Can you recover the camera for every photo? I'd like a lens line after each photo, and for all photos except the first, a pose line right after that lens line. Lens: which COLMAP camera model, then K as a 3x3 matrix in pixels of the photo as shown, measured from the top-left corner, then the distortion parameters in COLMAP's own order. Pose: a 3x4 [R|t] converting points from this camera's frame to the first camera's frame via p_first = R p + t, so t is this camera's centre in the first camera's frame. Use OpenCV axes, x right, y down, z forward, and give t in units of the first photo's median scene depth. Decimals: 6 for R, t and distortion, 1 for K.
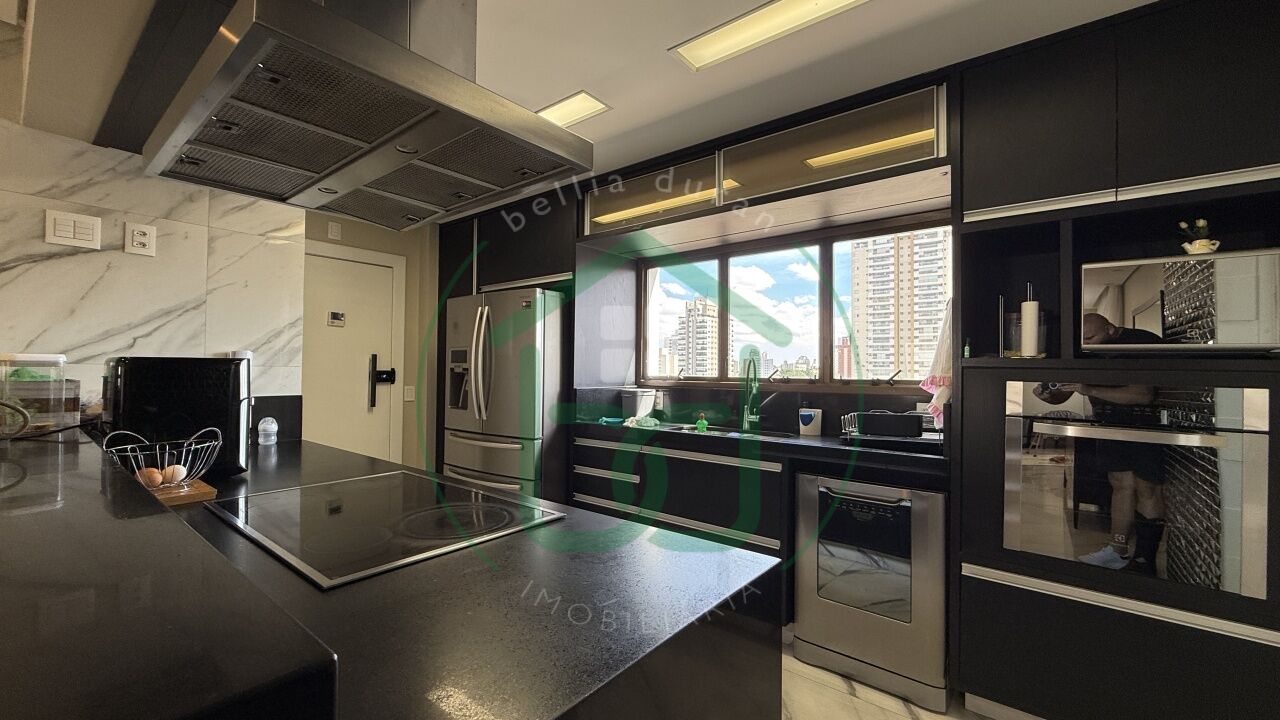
lens RADIAL K [[510.3, 0, 637.6], [0, 510.3, 360.2], [0, 0, 1]] dist [0.001039, -0.000156]
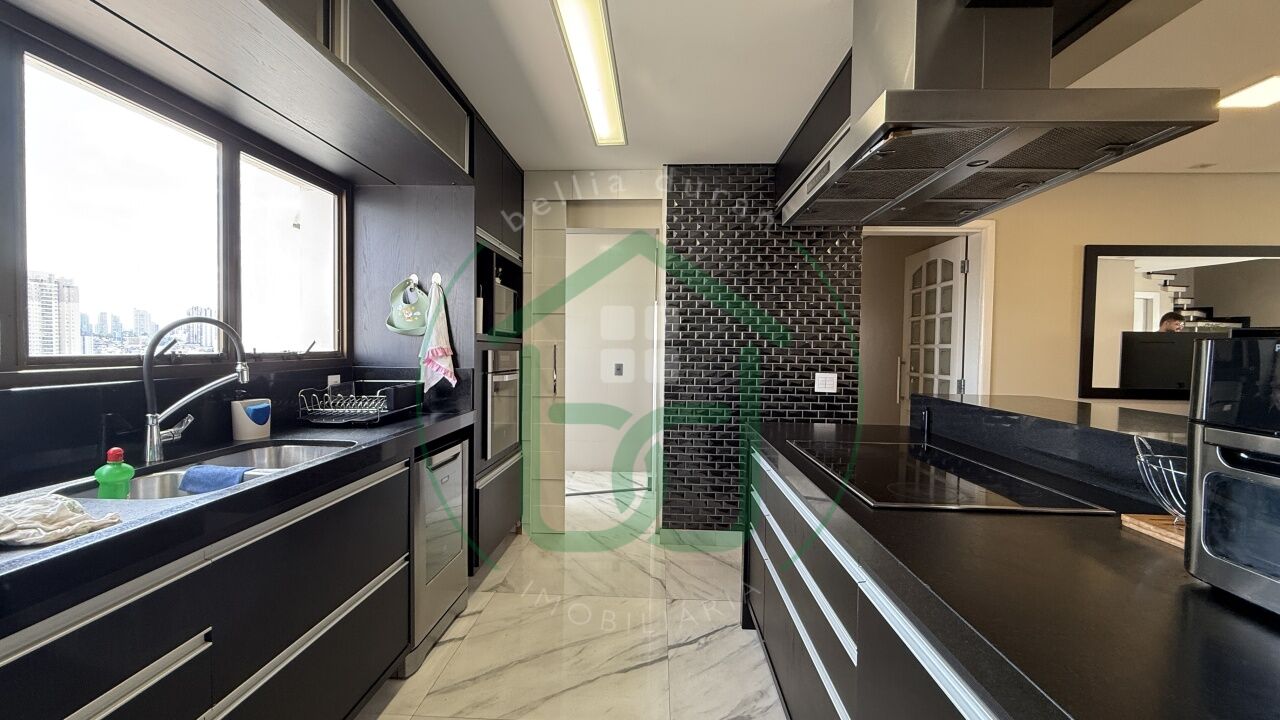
lens RADIAL K [[510.3, 0, 637.6], [0, 510.3, 360.2], [0, 0, 1]] dist [0.001039, -0.000156]
pose [[-0.595593, -0.036620, 0.802451, -0.477626], [-0.033652, 0.999221, 0.020622, 0.013754], [-0.802581, -0.014722, -0.596362, 0.977035]]
